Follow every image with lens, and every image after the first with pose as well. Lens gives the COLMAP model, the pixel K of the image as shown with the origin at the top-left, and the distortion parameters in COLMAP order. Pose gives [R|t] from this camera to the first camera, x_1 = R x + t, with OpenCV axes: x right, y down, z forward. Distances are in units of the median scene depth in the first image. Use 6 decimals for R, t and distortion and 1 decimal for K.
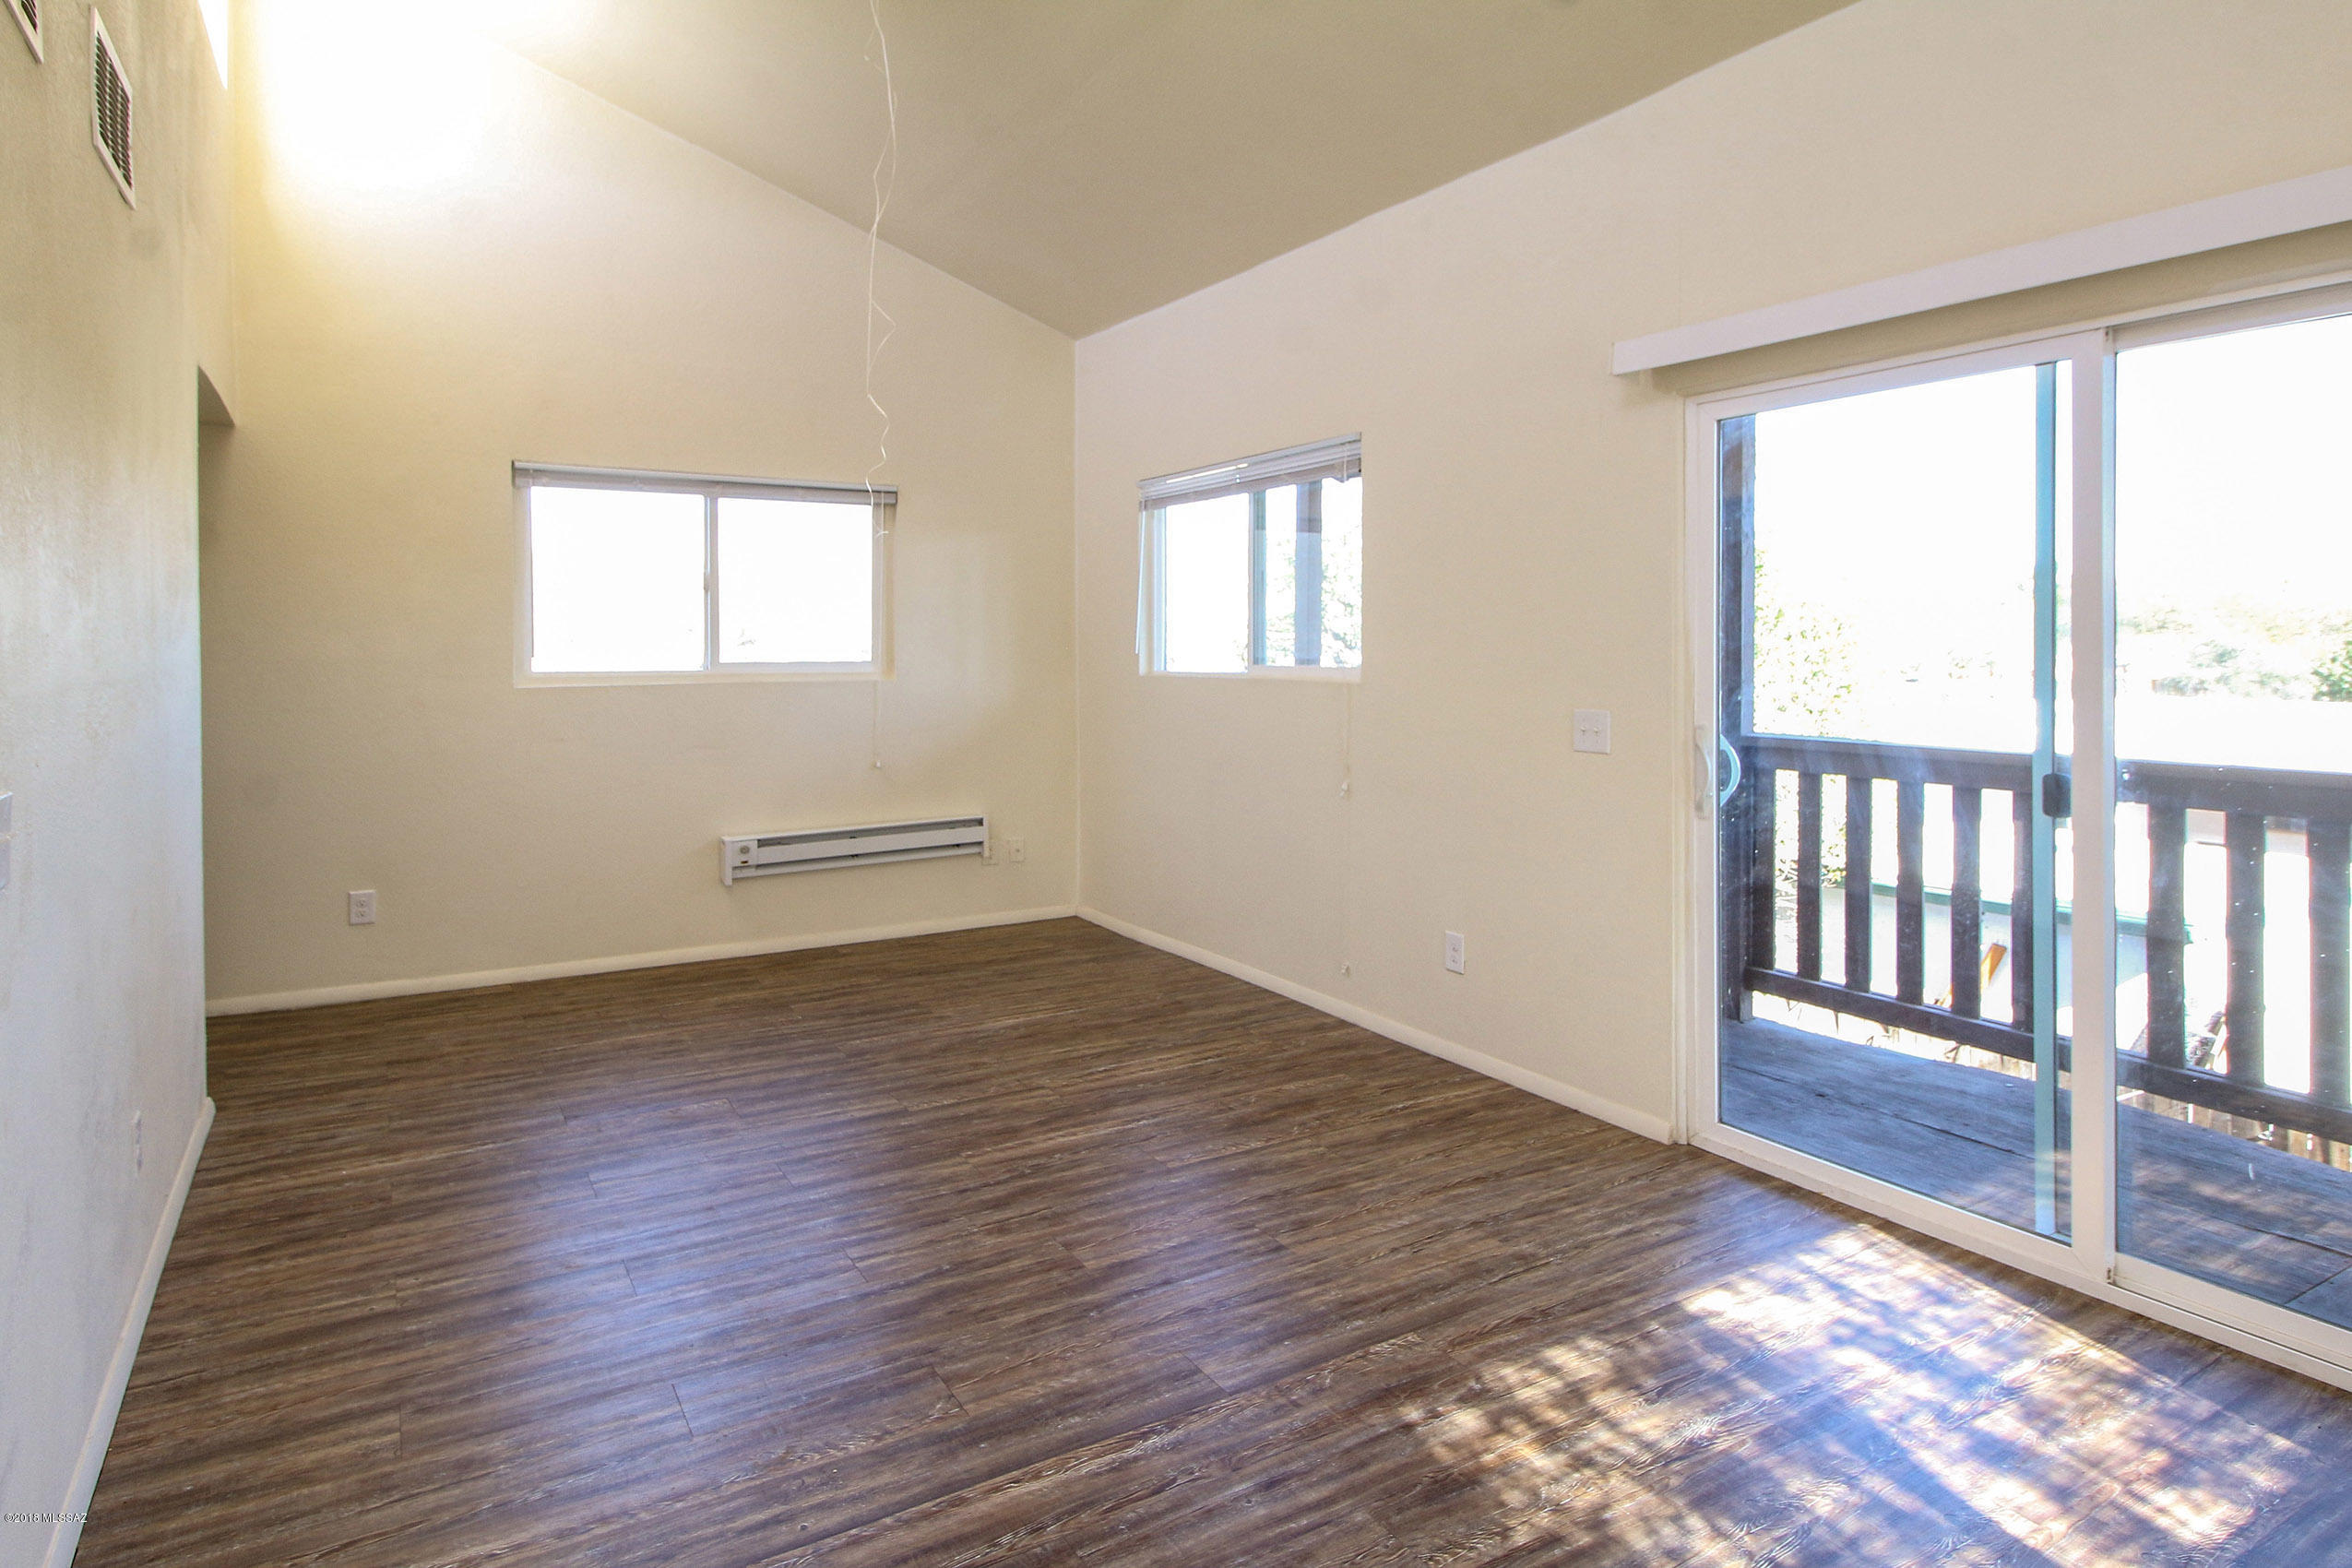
lens RADIAL K [[1320.1, 0, 1184.5], [0, 1320.1, 653.4], [0, 0, 1]] dist [0.010915, 0.000453]
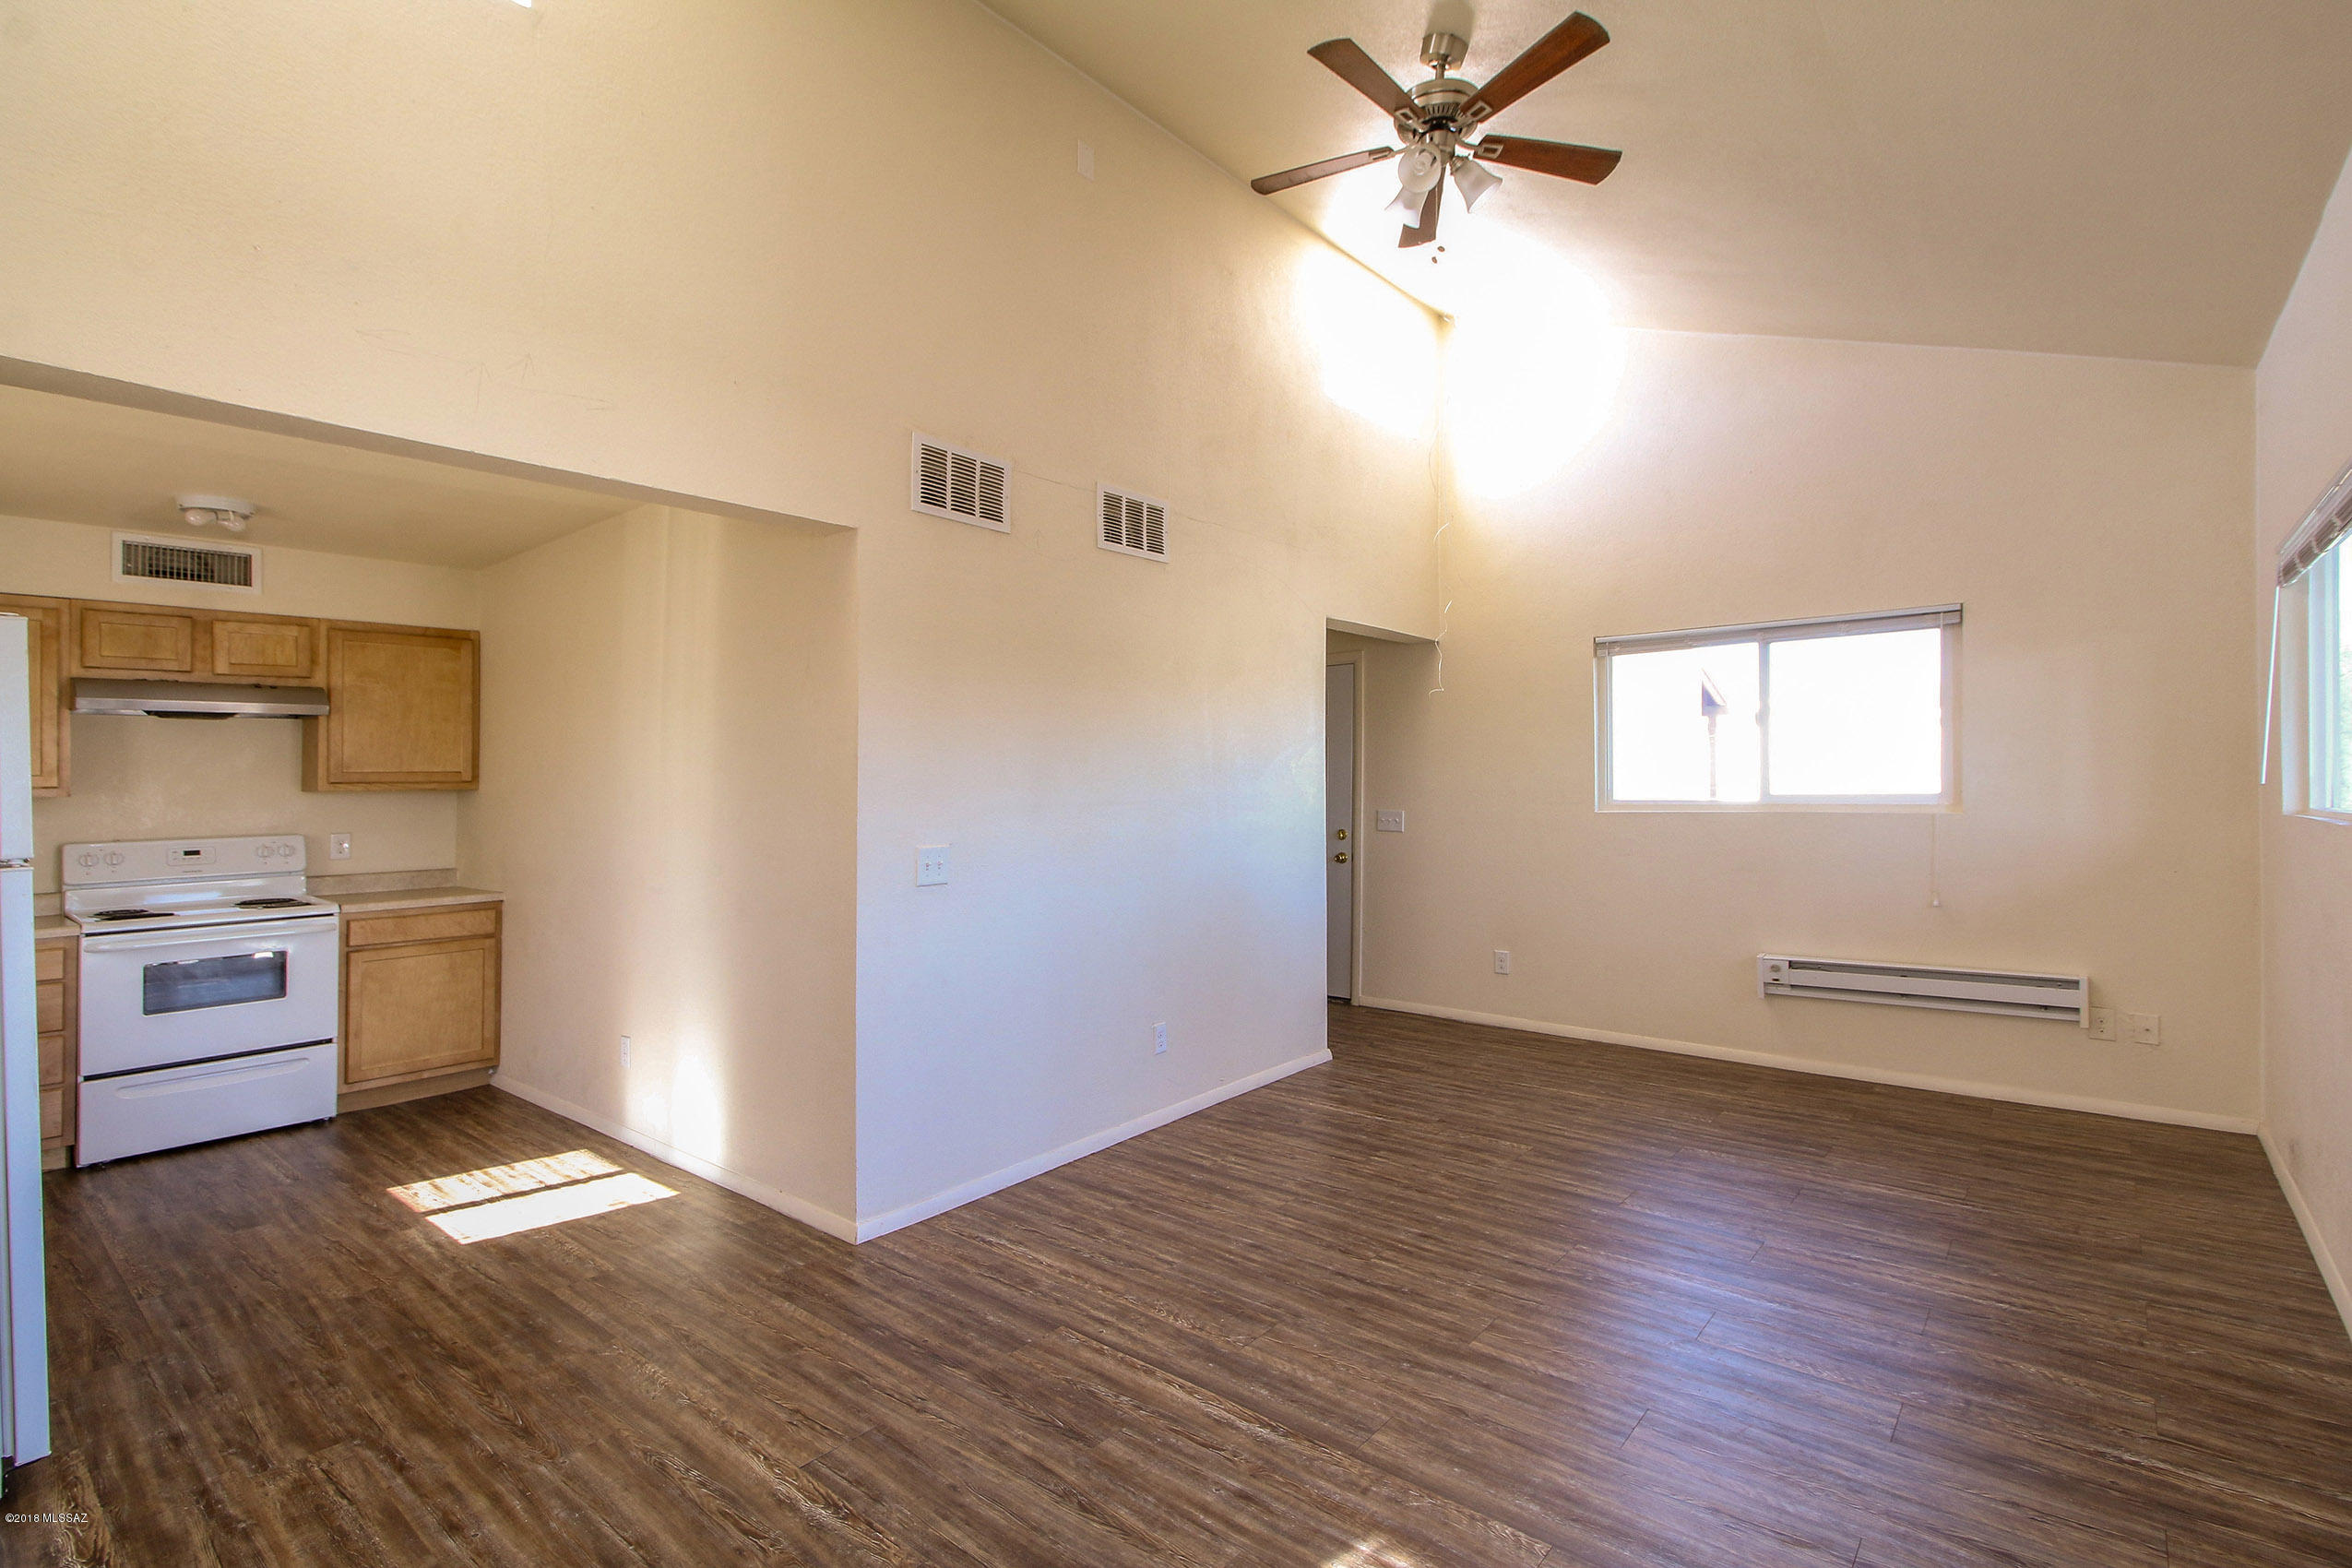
lens RADIAL K [[1140.3, 0, 1176.0], [0, 1140.3, 784.0], [0, 0, 1]] dist [0.021239, -0.000130]
pose [[0.299373, -0.005173, -0.954122, 0.741647], [0.007003, 0.999970, -0.003224, -0.003273], [0.954110, -0.005717, 0.299401, 0.461955]]
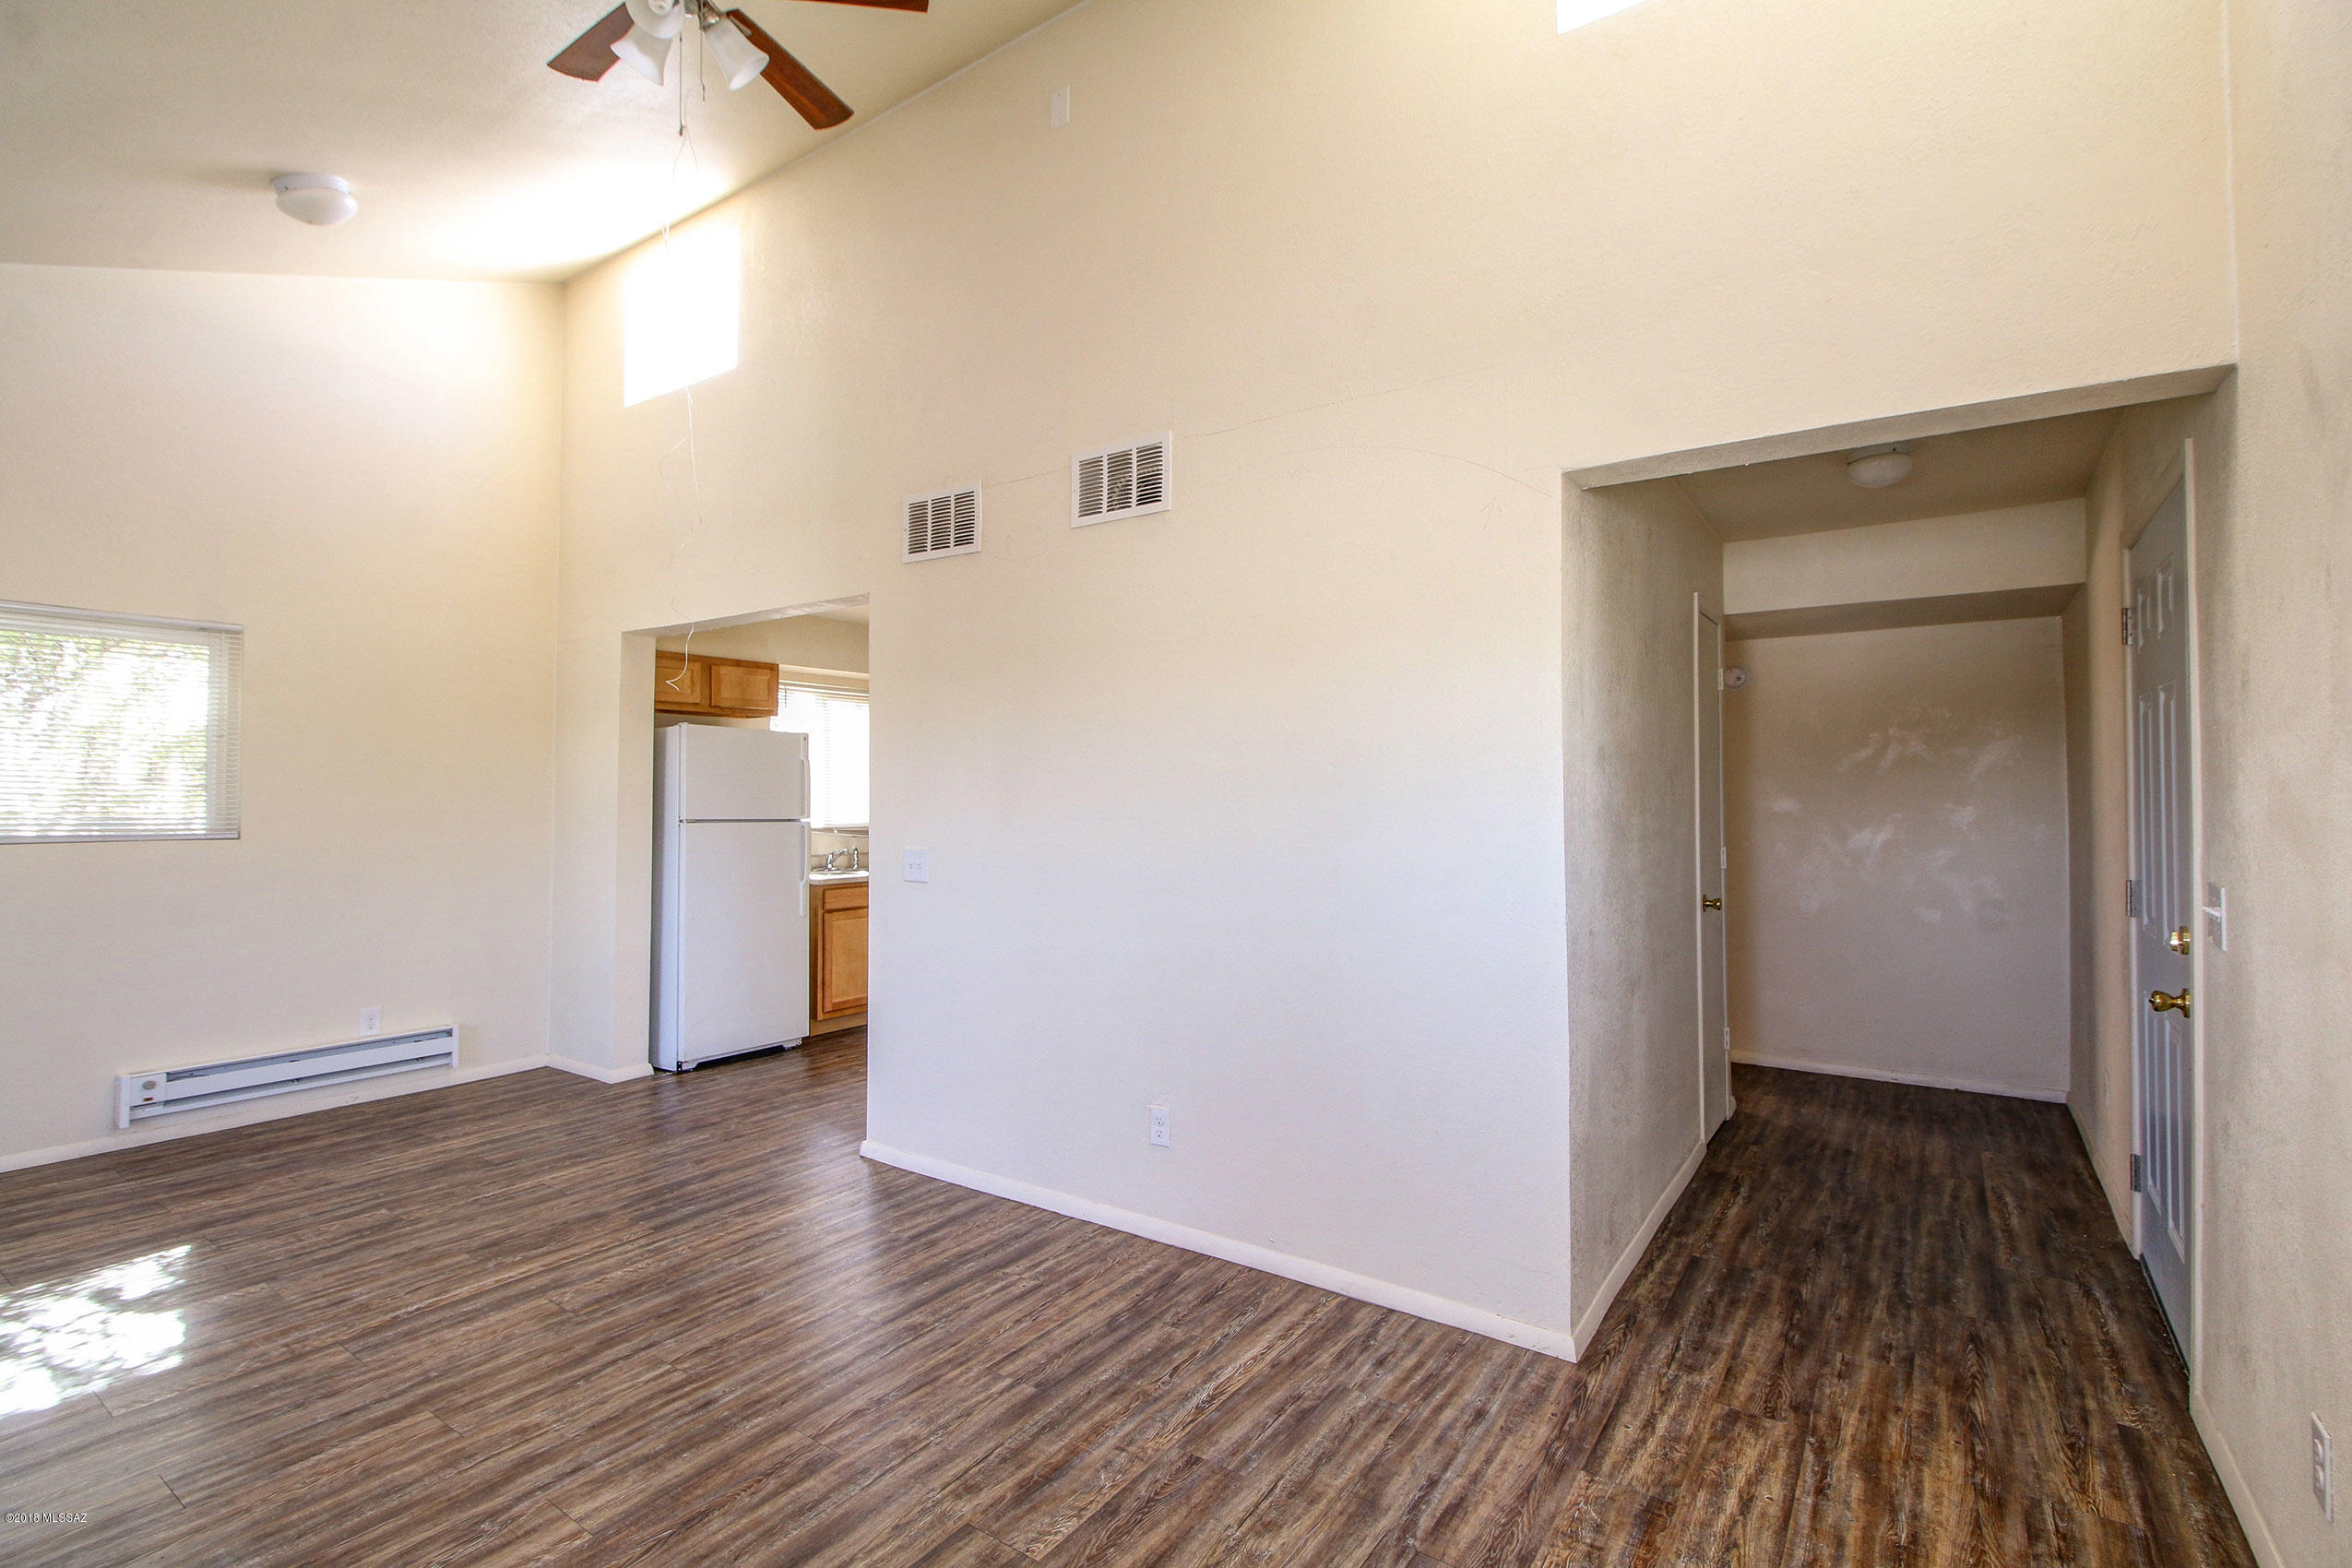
lens RADIAL K [[1048.7, 0, 1072.9], [0, 1048.7, 778.4], [0, 0, 1]] dist [0.027466, -0.015659]
pose [[-0.939431, -0.005796, -0.342690, -0.247296], [-0.002691, 0.999951, -0.009536, -0.018383], [0.342728, -0.008036, -0.939400, 1.868560]]
